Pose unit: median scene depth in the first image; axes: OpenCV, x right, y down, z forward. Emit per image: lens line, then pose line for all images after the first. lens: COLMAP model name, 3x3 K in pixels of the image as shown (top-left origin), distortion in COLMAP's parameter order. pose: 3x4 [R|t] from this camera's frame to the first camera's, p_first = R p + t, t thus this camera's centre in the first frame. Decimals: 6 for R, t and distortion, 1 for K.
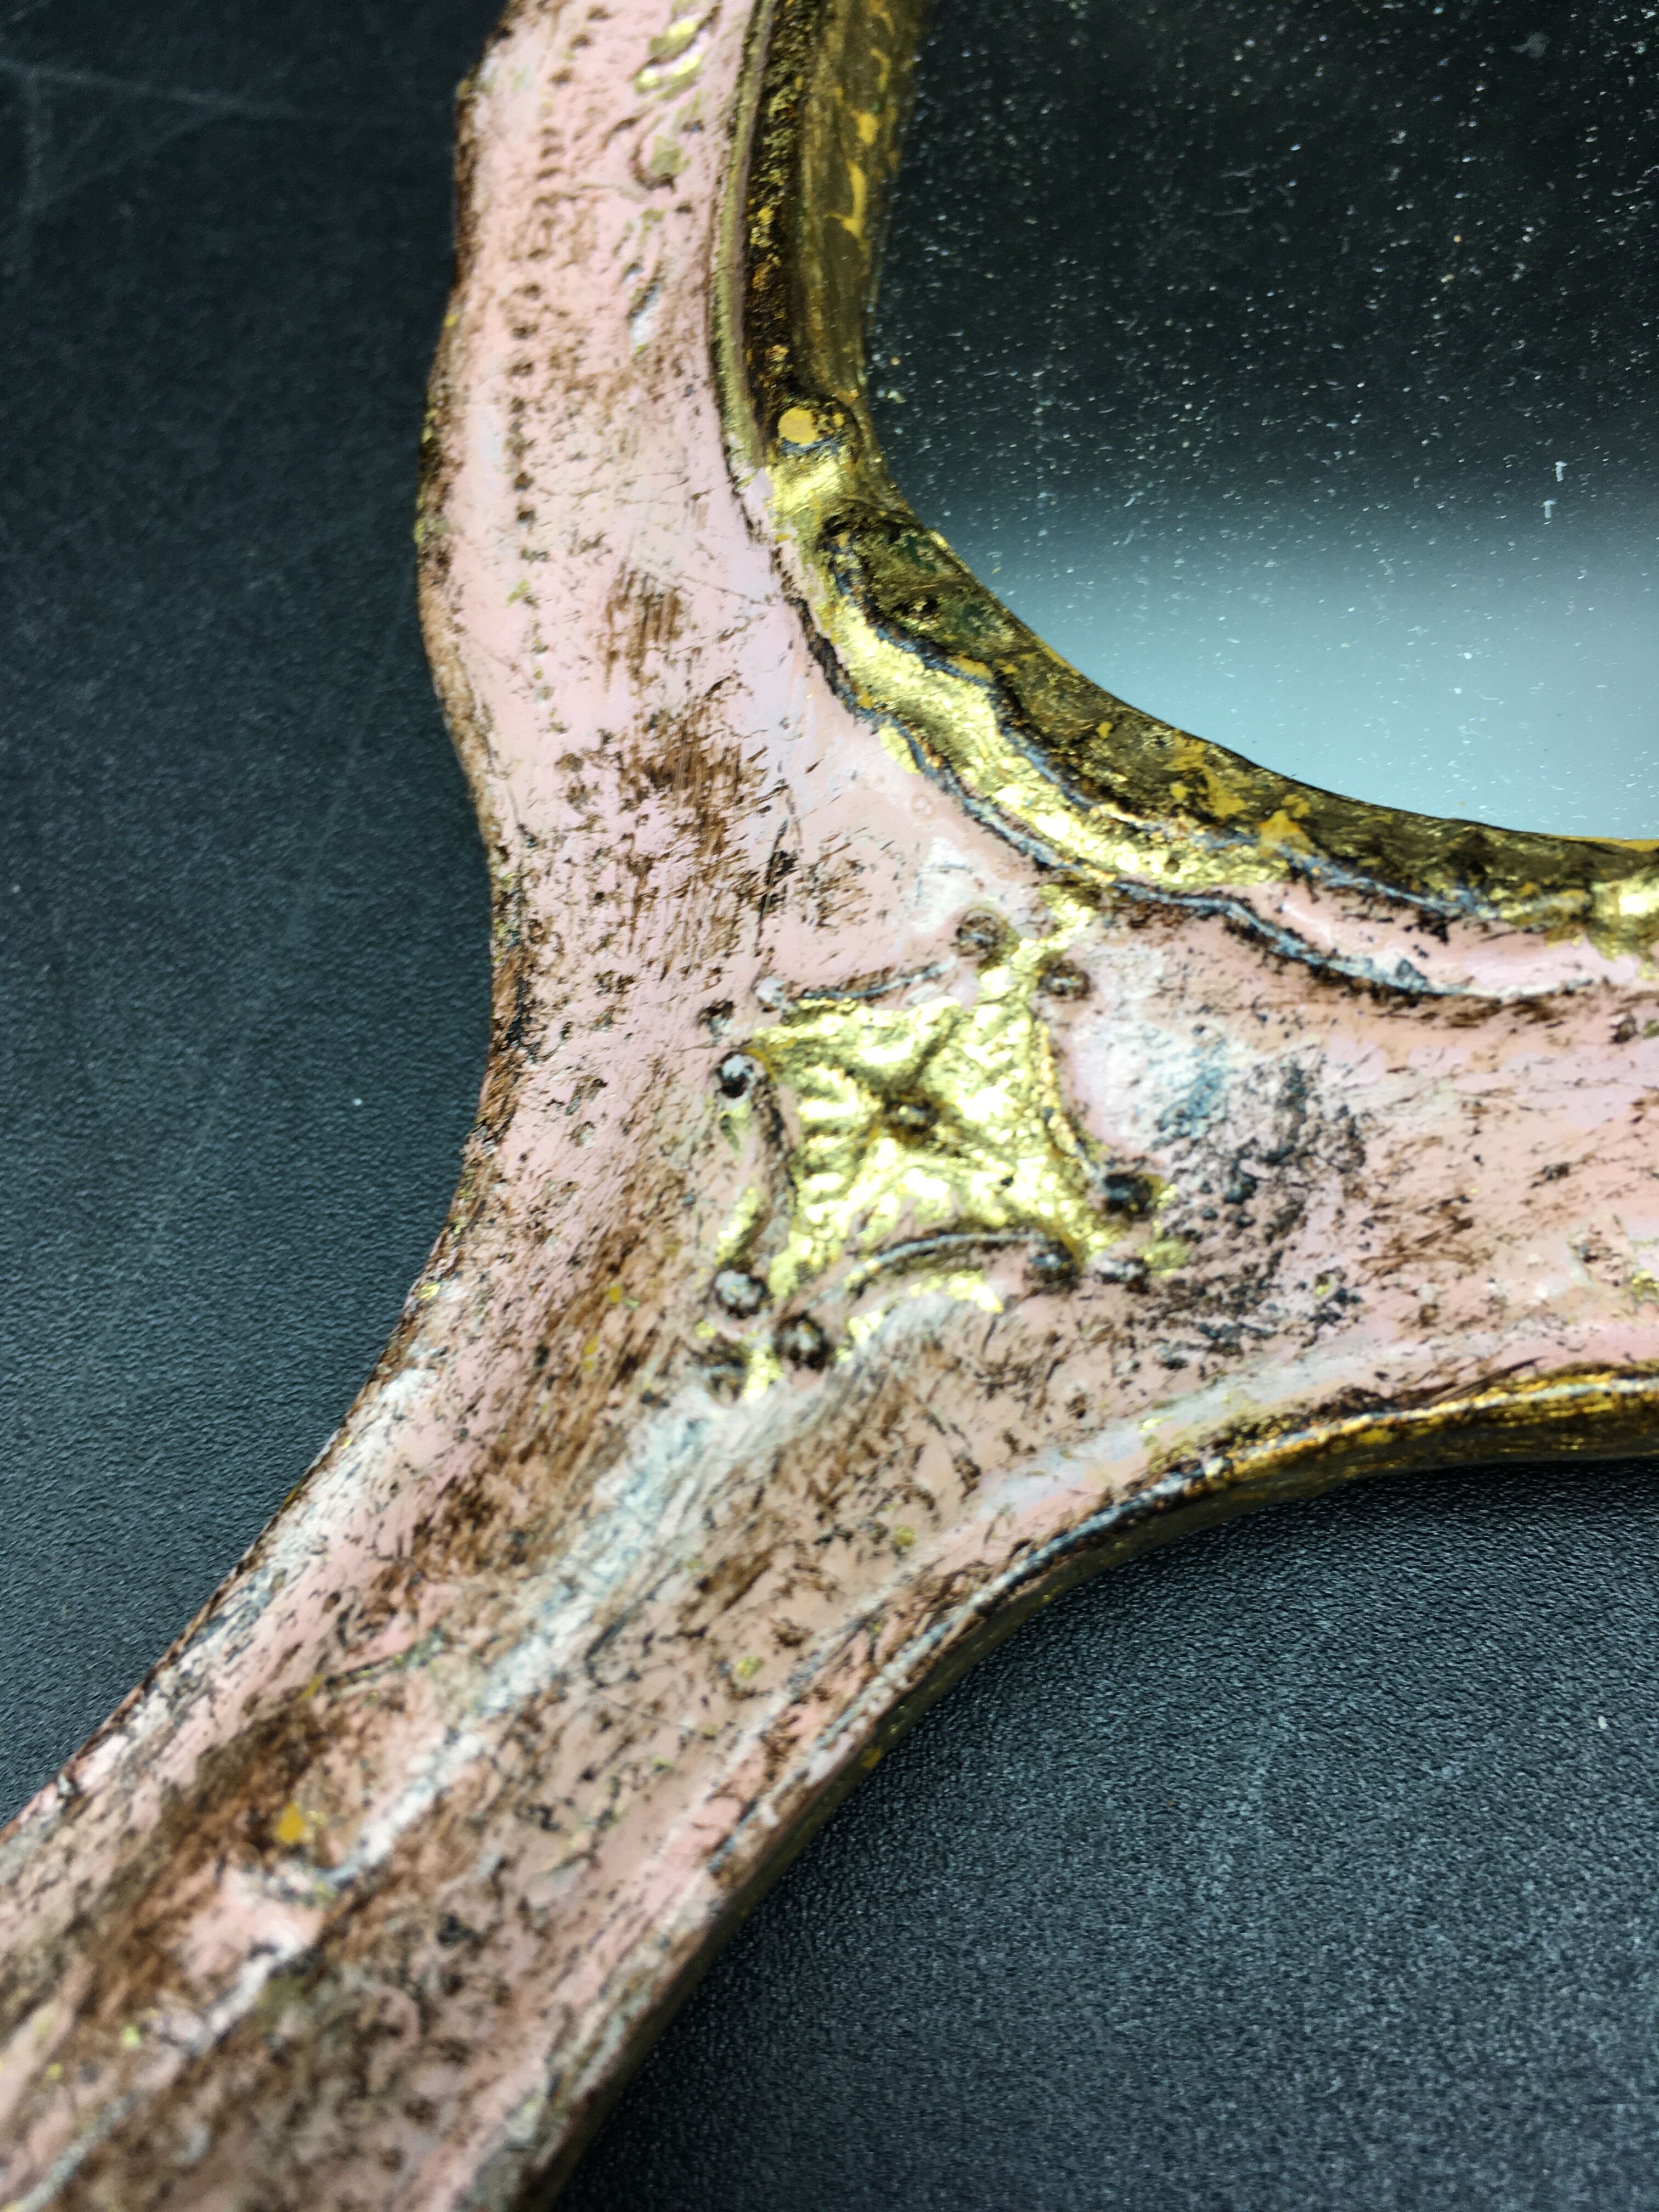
lens RADIAL K [[1895.2, 0, 835.0], [0, 1895.2, 1121.9], [0, 0, 1]] dist [0.019701, -0.074191]
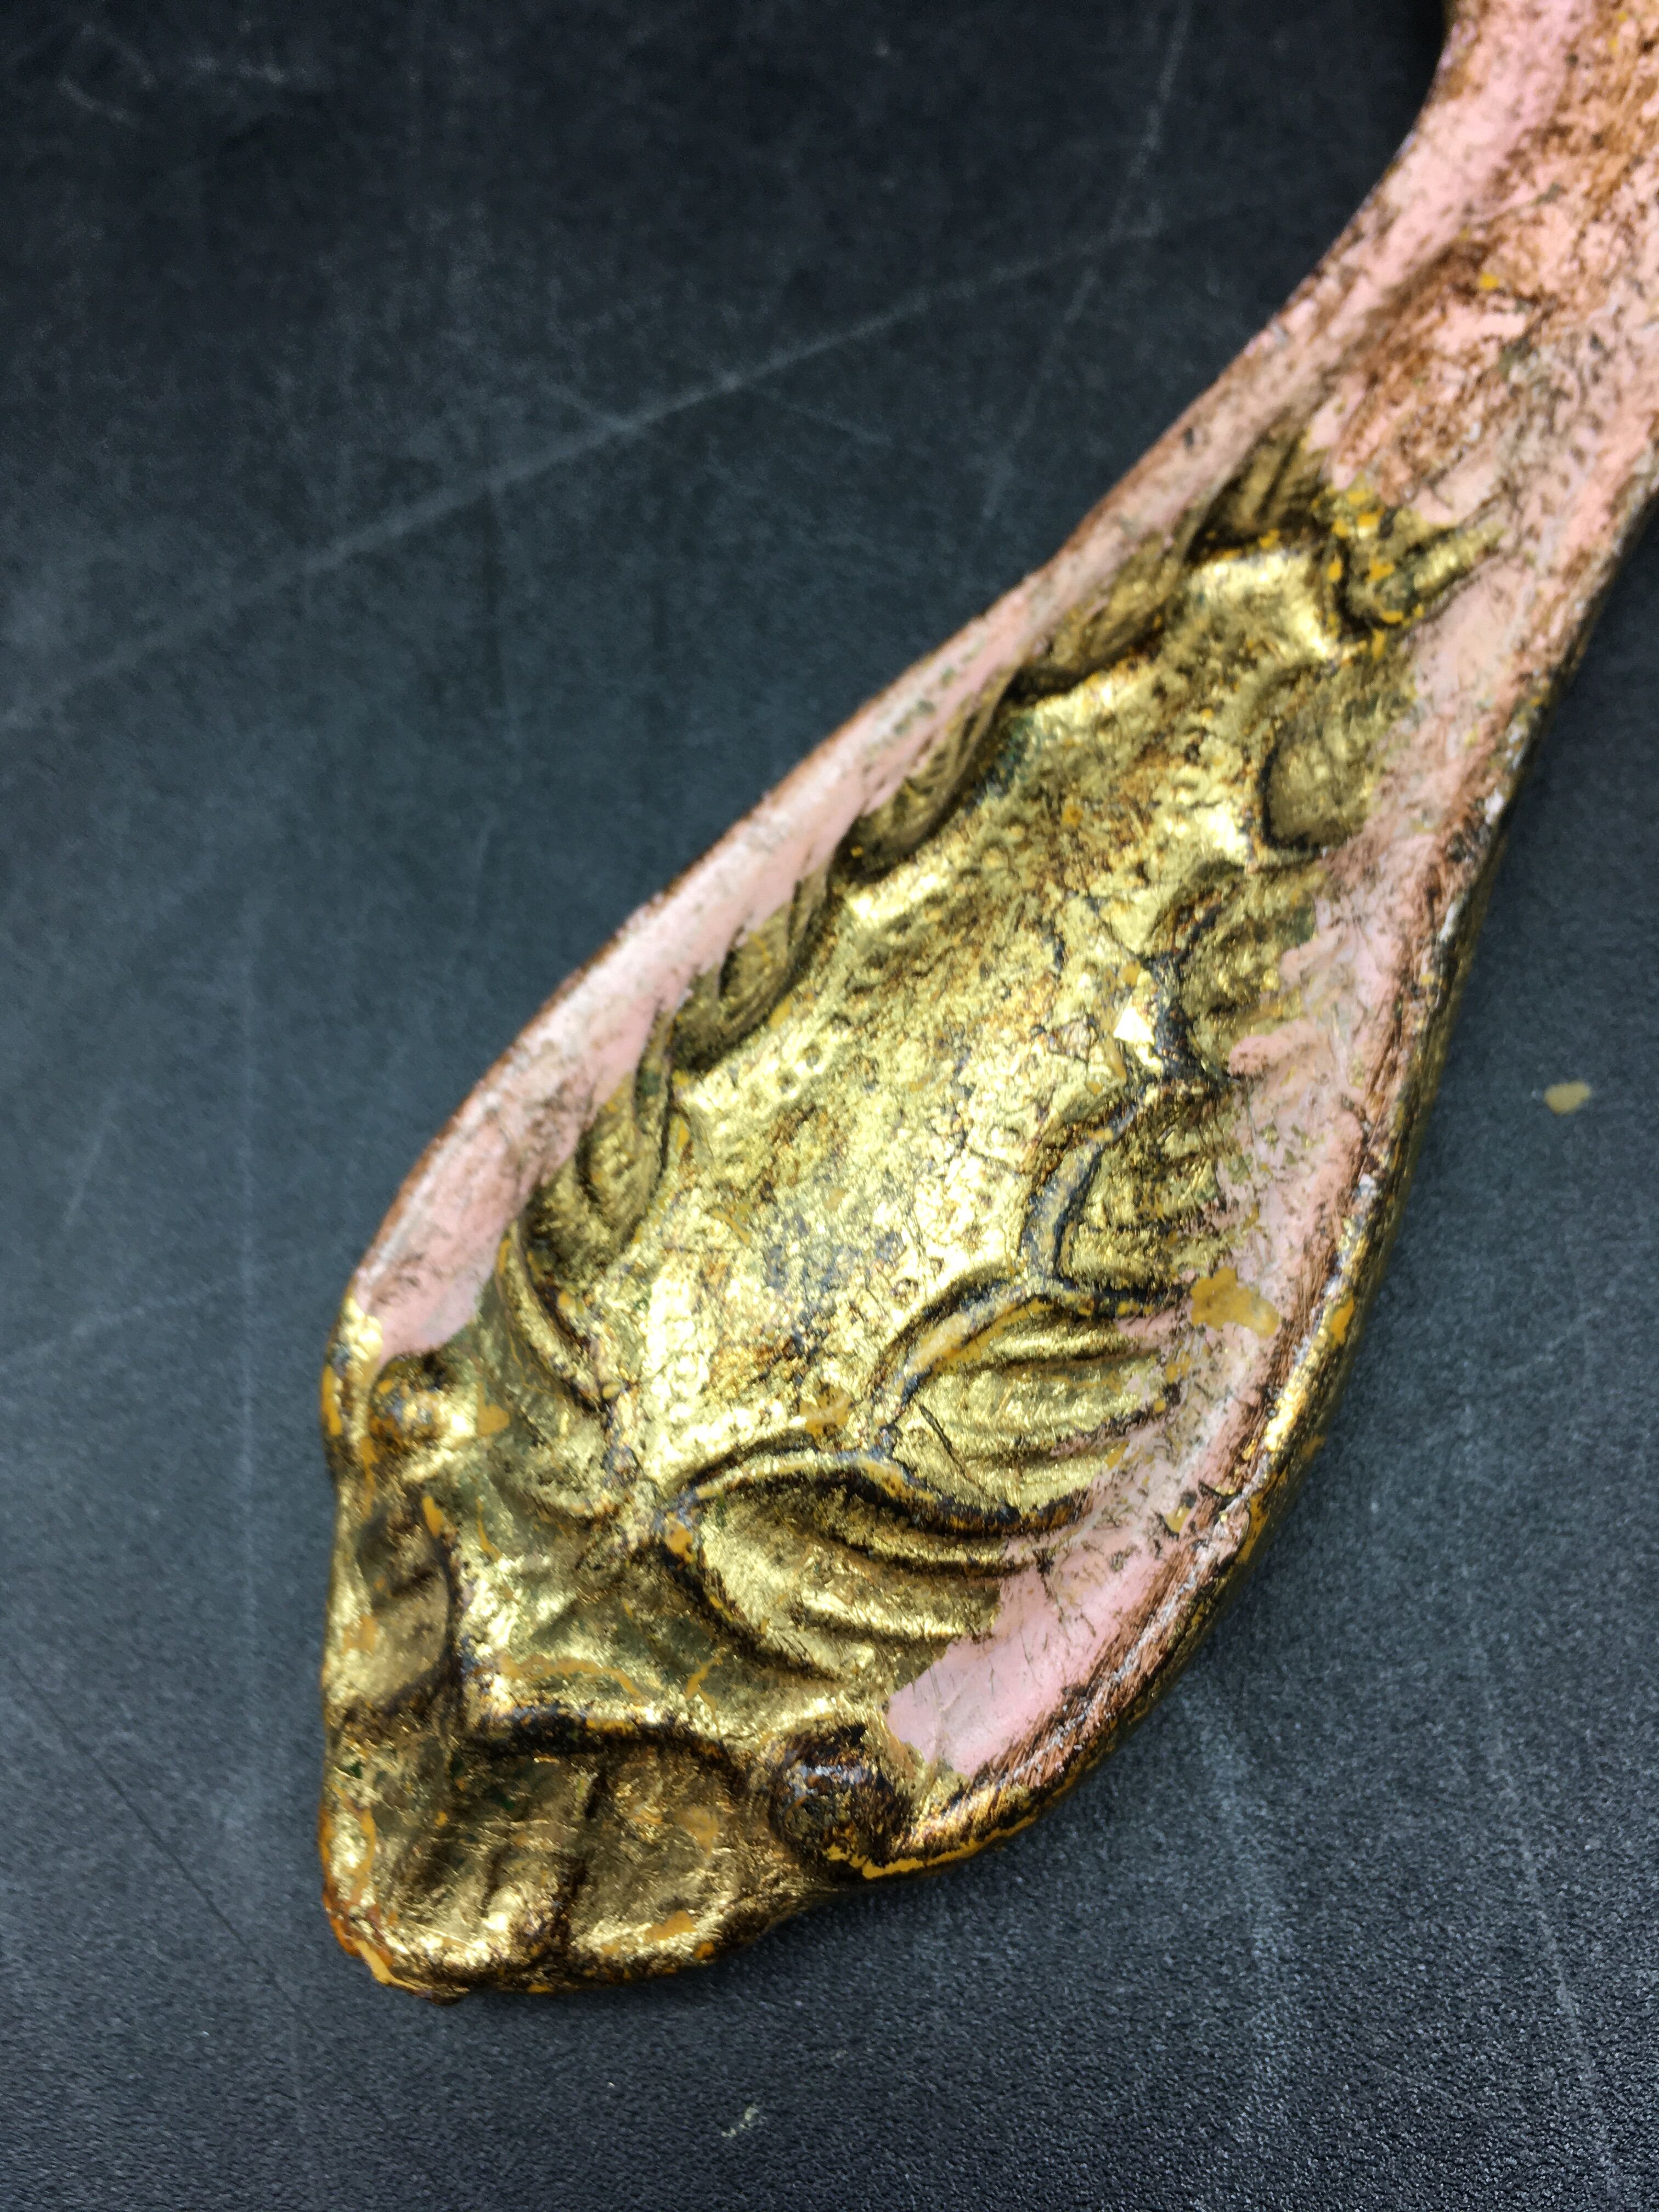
lens RADIAL K [[1895.2, 0, 773.9], [0, 1895.2, 1180.2], [0, 0, 1]] dist [0.019701, -0.074191]
pose [[0.999577, -0.013020, -0.026012, -0.857328], [0.015683, 0.994356, 0.104933, 0.948446], [0.024499, -0.105297, 0.994139, -0.653493]]
